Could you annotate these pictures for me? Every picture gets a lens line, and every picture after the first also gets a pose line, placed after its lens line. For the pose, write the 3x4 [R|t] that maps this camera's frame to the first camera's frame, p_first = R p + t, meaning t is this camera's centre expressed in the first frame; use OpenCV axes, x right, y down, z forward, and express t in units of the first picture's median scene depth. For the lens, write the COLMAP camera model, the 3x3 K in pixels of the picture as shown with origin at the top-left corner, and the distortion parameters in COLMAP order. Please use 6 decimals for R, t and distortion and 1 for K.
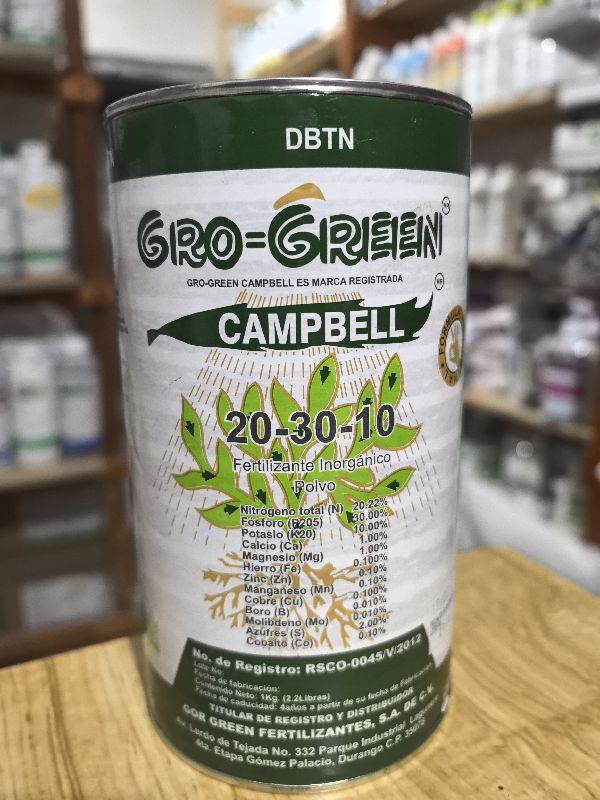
lens RADIAL K [[689.5, 0, 300.0], [0, 689.5, 400.0], [0, 0, 1]] dist [-0.013337, -0.007737]
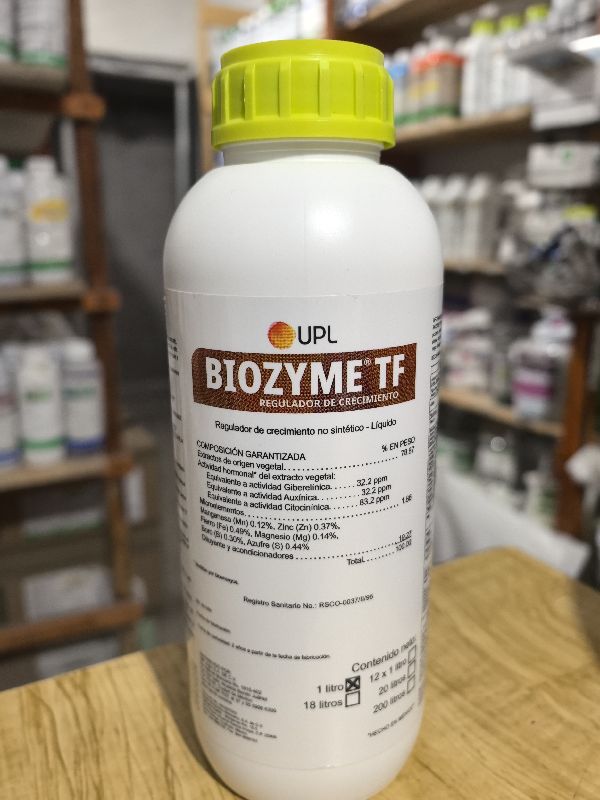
lens RADIAL K [[683.5, 0, 301.5], [0, 683.5, 401.2], [0, 0, 1]] dist [-0.002662, -0.014401]
pose [[0.998920, -0.003233, 0.046347, -0.169783], [0.002409, 0.999838, 0.017814, -0.088933], [-0.046397, -0.017683, 0.998767, -0.262025]]
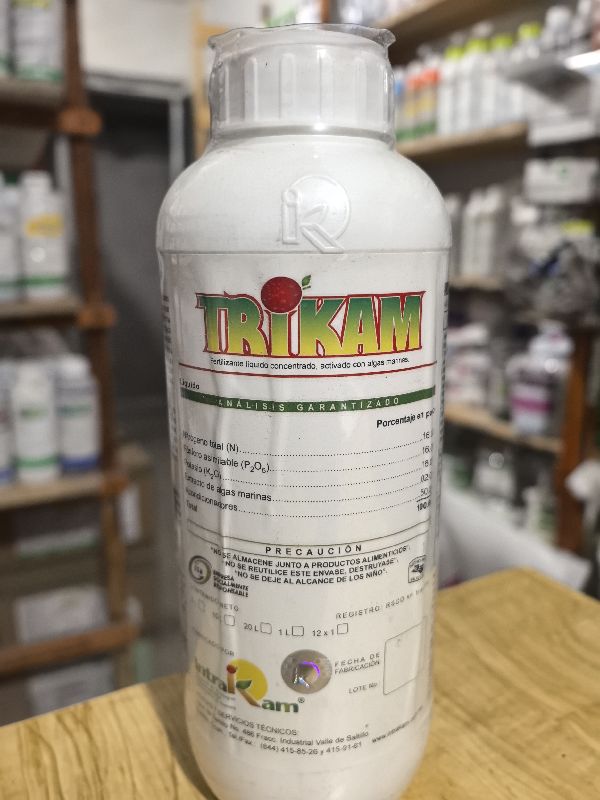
lens RADIAL K [[684.3, 0, 303.7], [0, 684.3, 403.1], [0, 0, 1]] dist [-0.006120, -0.017730]
pose [[0.998264, -0.006071, 0.058579, -0.196355], [0.006293, 0.999974, -0.003599, -0.087335], [-0.058556, 0.003961, 0.998276, -0.212700]]
